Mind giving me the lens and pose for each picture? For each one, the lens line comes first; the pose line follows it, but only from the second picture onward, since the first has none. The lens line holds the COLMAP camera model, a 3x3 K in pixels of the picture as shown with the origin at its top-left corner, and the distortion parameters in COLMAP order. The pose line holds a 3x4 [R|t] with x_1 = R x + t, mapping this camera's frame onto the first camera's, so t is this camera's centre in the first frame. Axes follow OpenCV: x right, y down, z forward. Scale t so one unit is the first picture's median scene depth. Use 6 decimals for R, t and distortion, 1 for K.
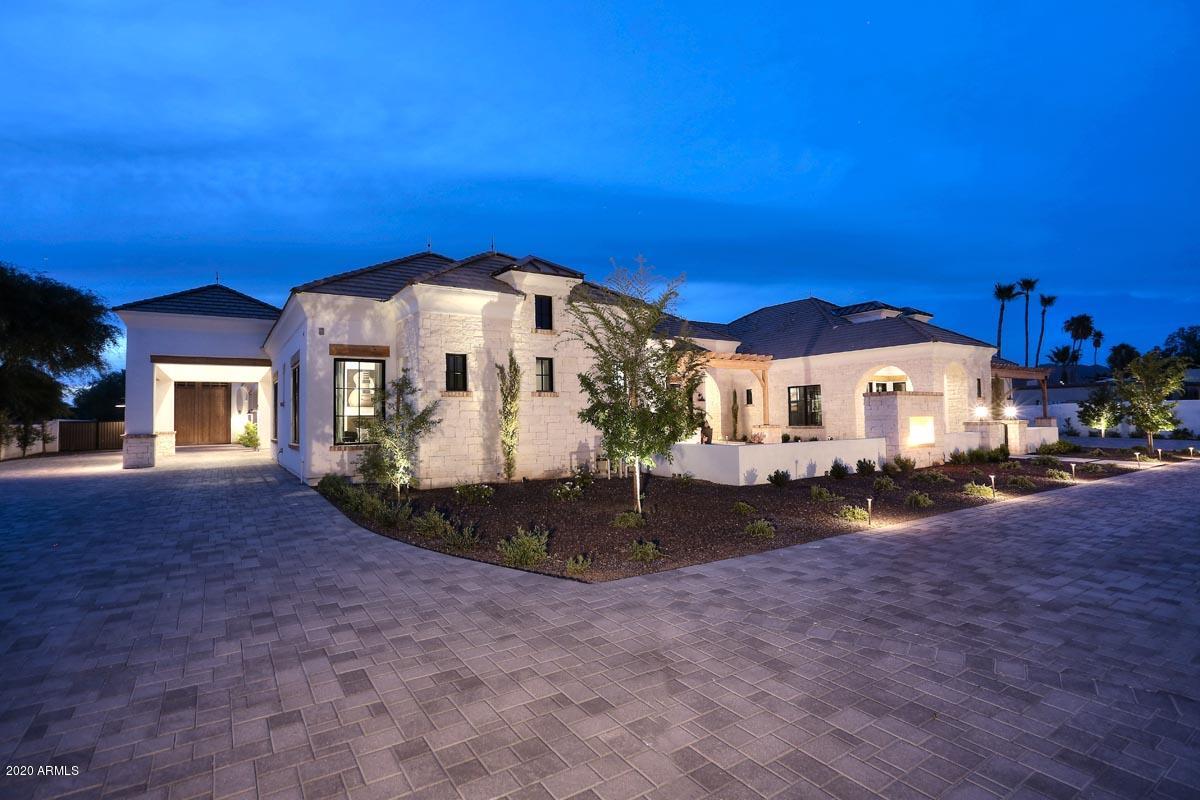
lens RADIAL K [[569.9, 0, 598.8], [0, 569.9, 410.0], [0, 0, 1]] dist [-0.009214, 0.000023]
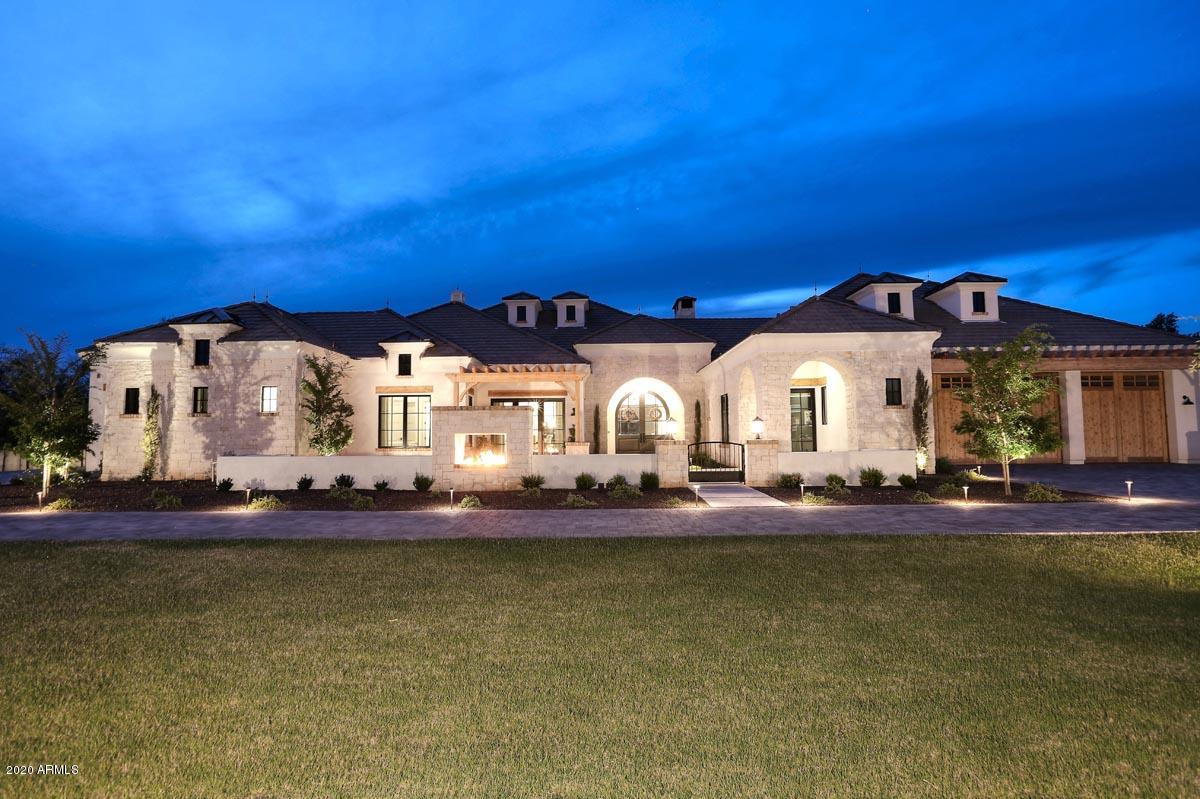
lens RADIAL K [[673.4, 0, 598.8], [0, 673.4, 391.1], [0, 0, 1]] dist [-0.013284, 0.003795]
pose [[0.836064, -0.033399, -0.547614, 1.555601], [0.005551, 0.998609, -0.052430, 0.003259], [0.548604, 0.040795, 0.835087, 0.222120]]
